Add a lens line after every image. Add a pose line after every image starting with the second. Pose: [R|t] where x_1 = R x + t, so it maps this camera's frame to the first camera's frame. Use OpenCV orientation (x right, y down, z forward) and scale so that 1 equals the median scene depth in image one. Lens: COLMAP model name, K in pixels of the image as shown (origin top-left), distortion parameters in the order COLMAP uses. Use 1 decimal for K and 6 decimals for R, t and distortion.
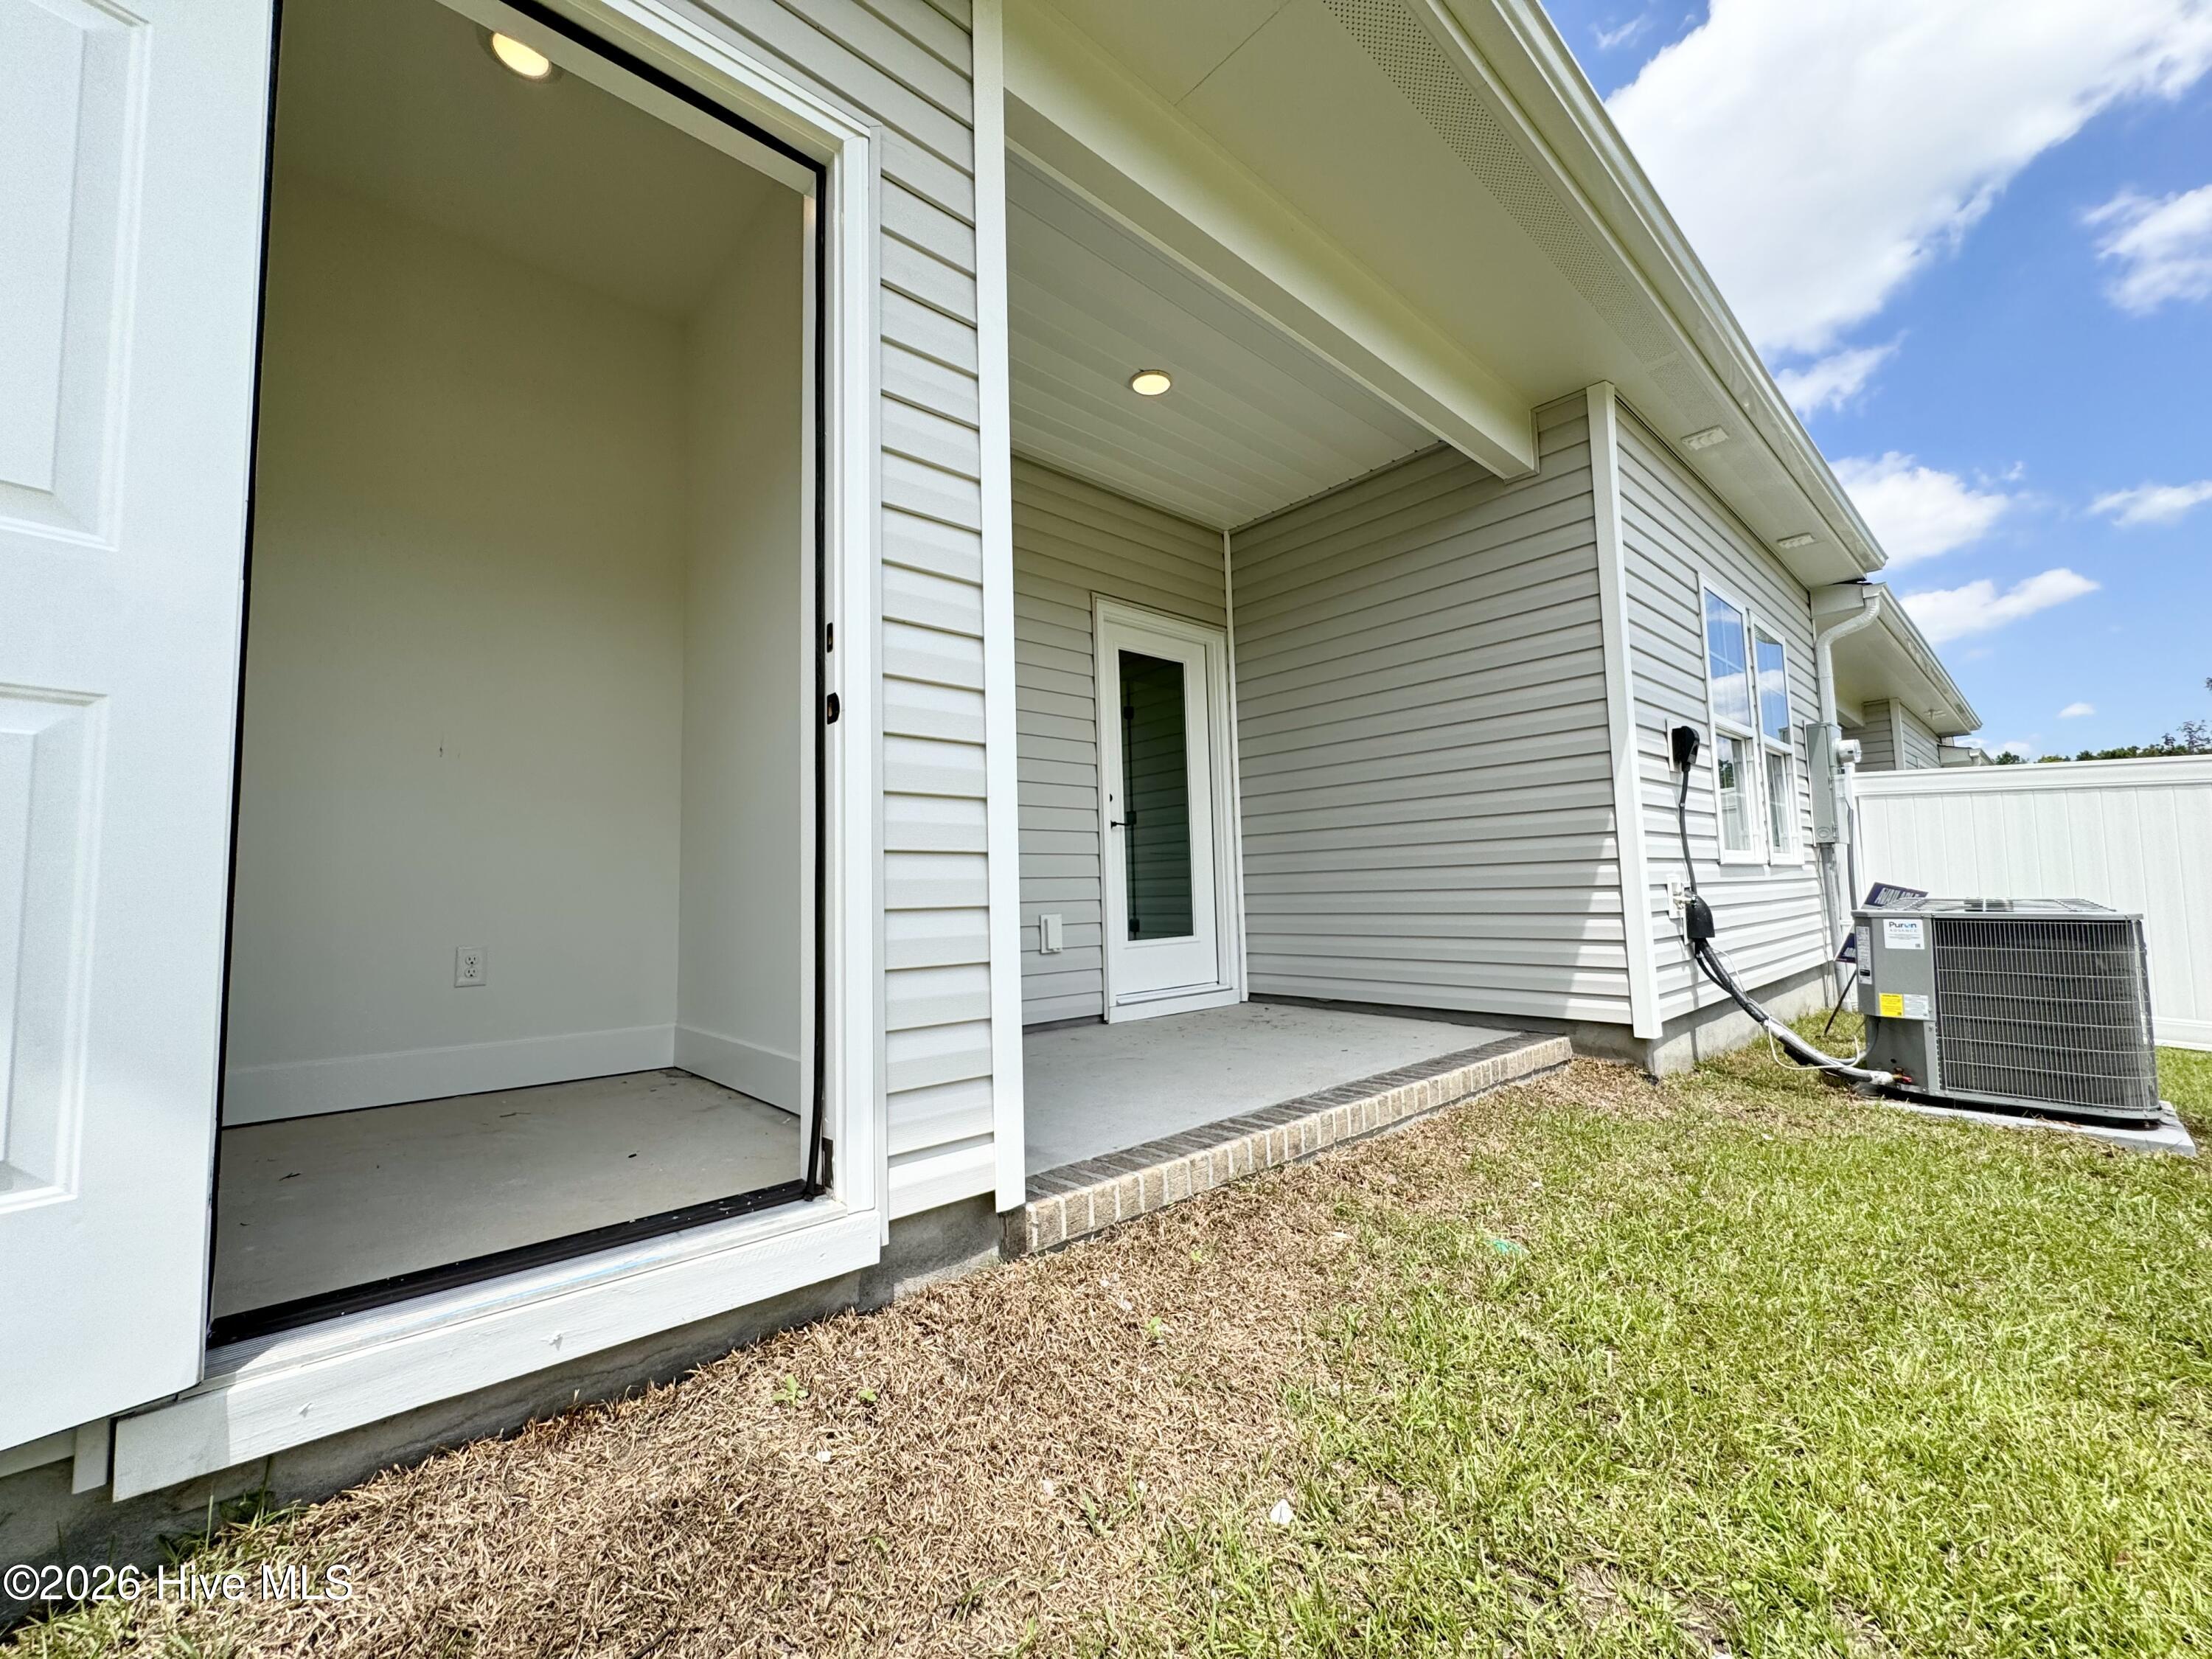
lens RADIAL K [[886.7, 0, 1103.8], [0, 886.7, 827.3], [0, 0, 1]] dist [-0.003925, 0.002070]
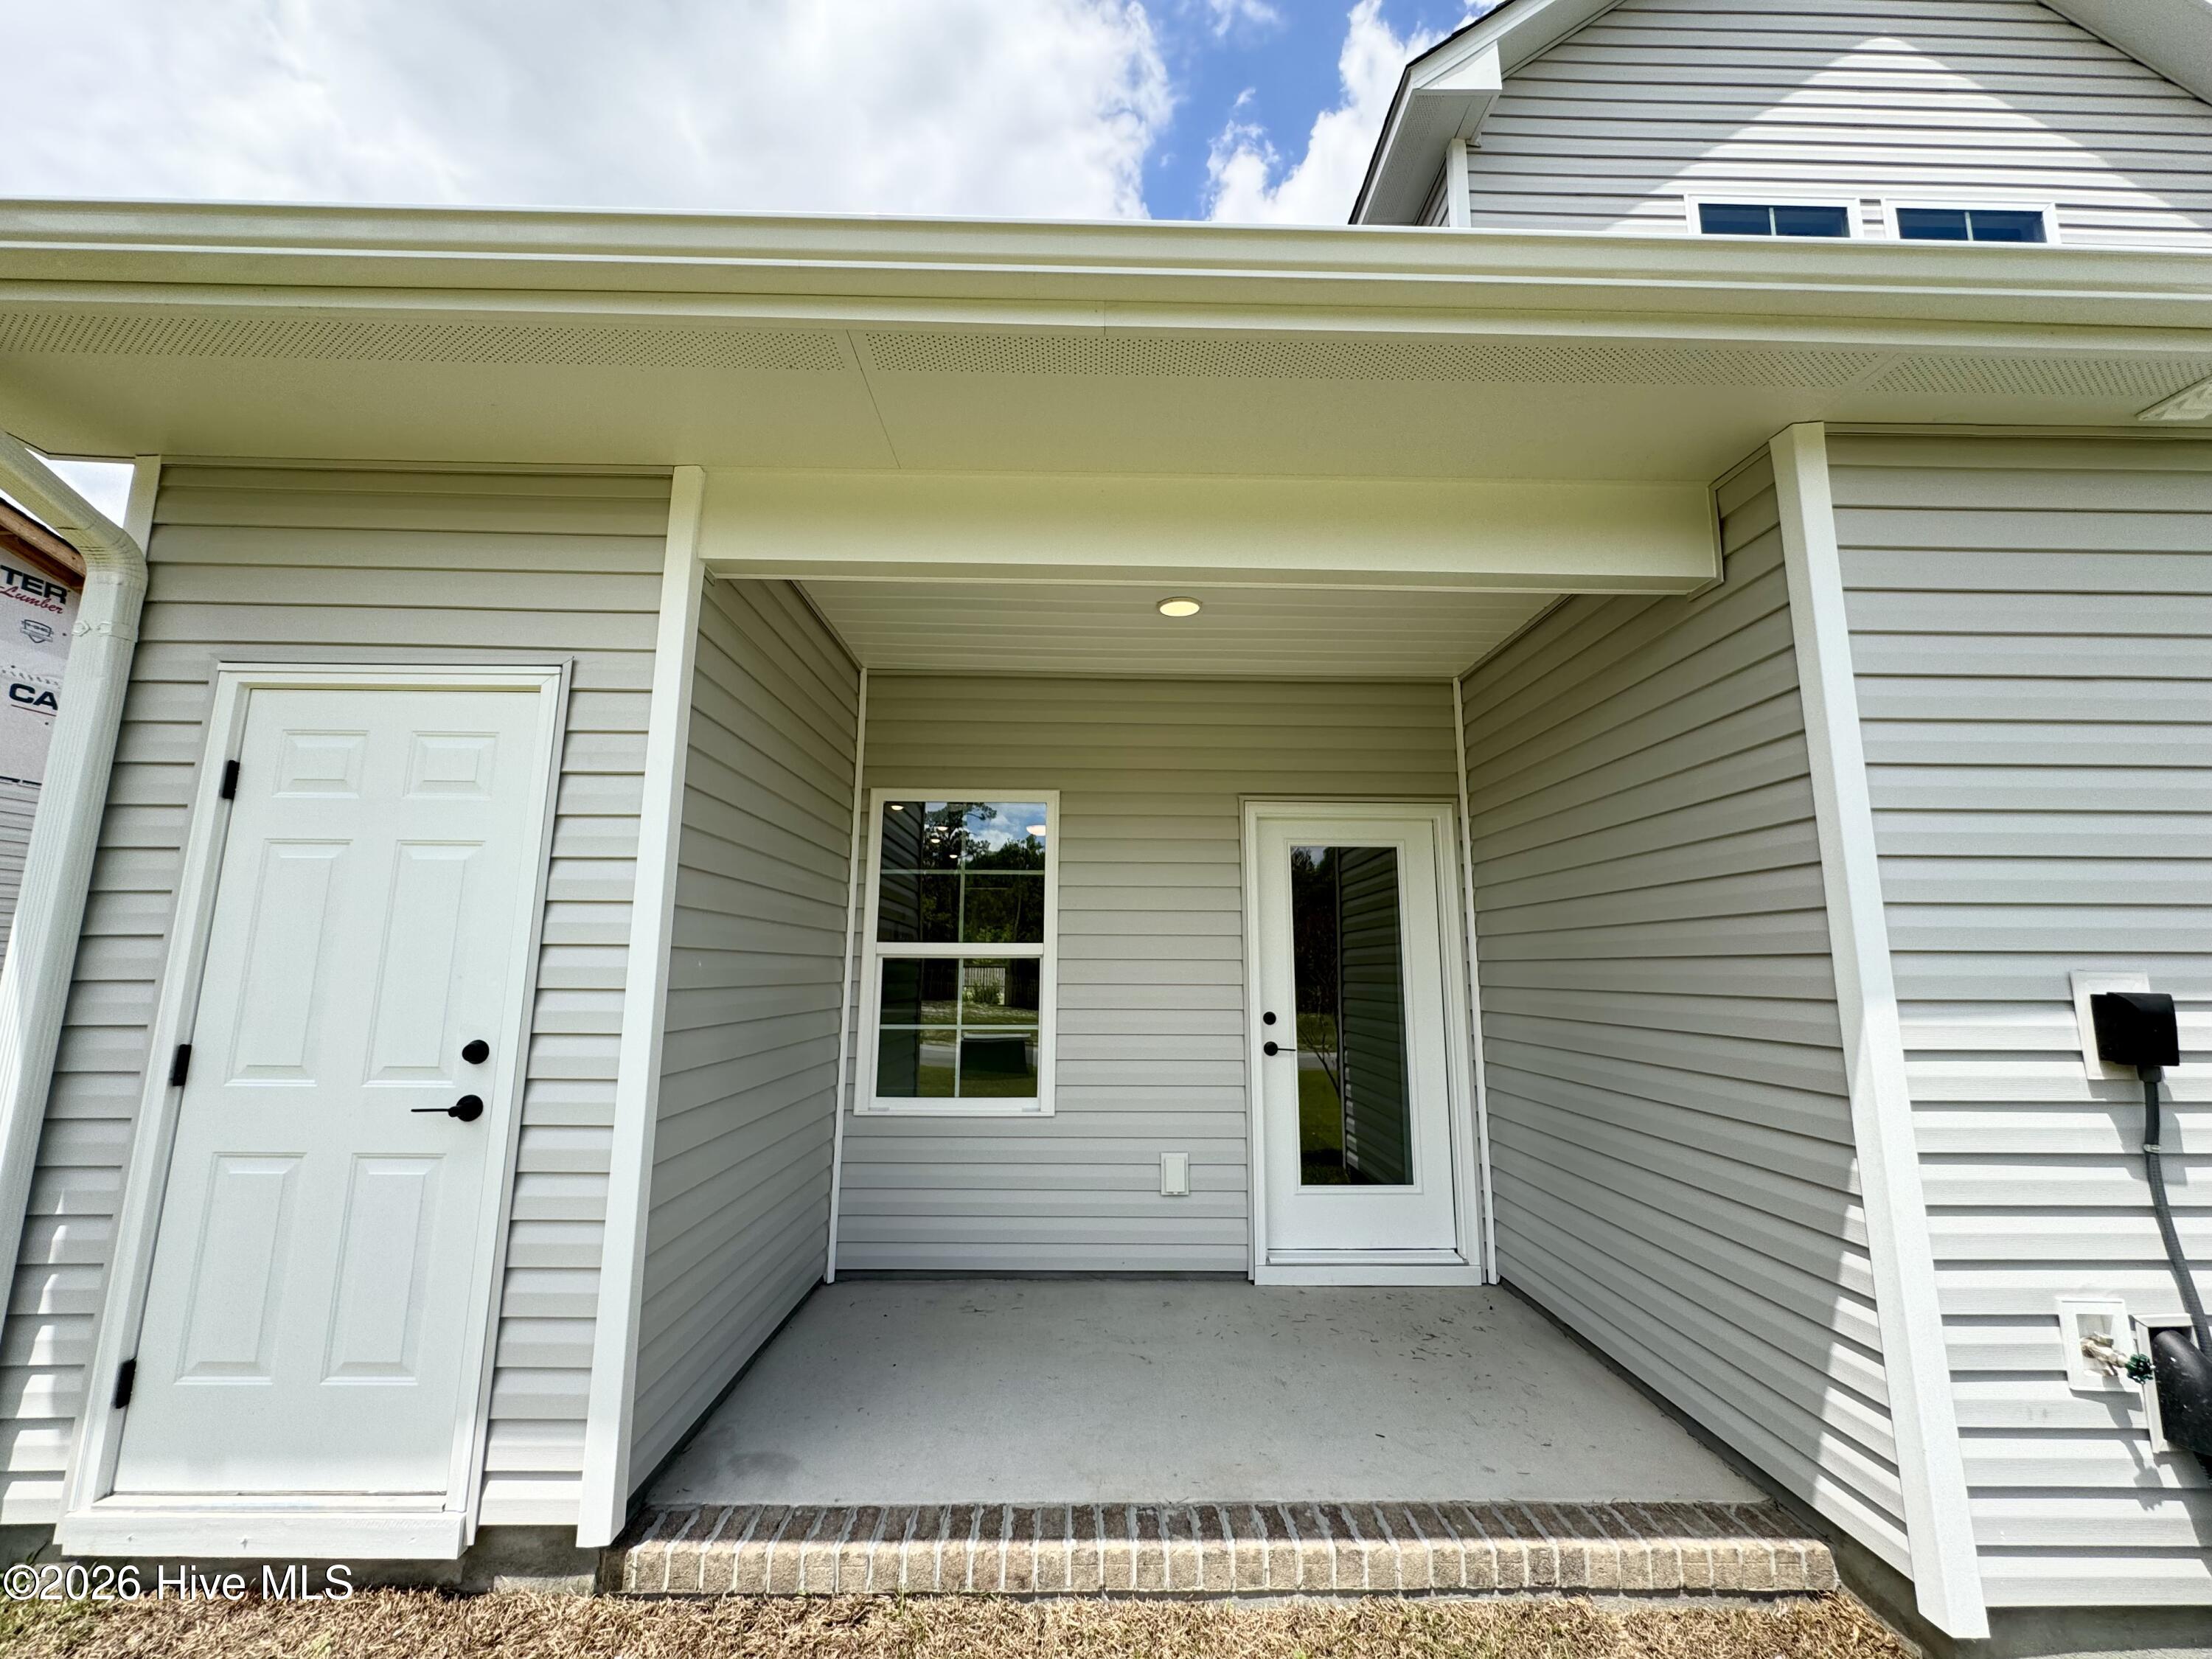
lens RADIAL K [[886.7, 0, 1106.0], [0, 886.7, 824.3], [0, 0, 1]] dist [-0.003925, 0.002070]
pose [[0.757704, -0.073986, -0.648390, 0.591786], [0.020546, 0.995765, -0.089614, -0.188602], [0.652274, 0.054580, 0.756015, 0.250312]]
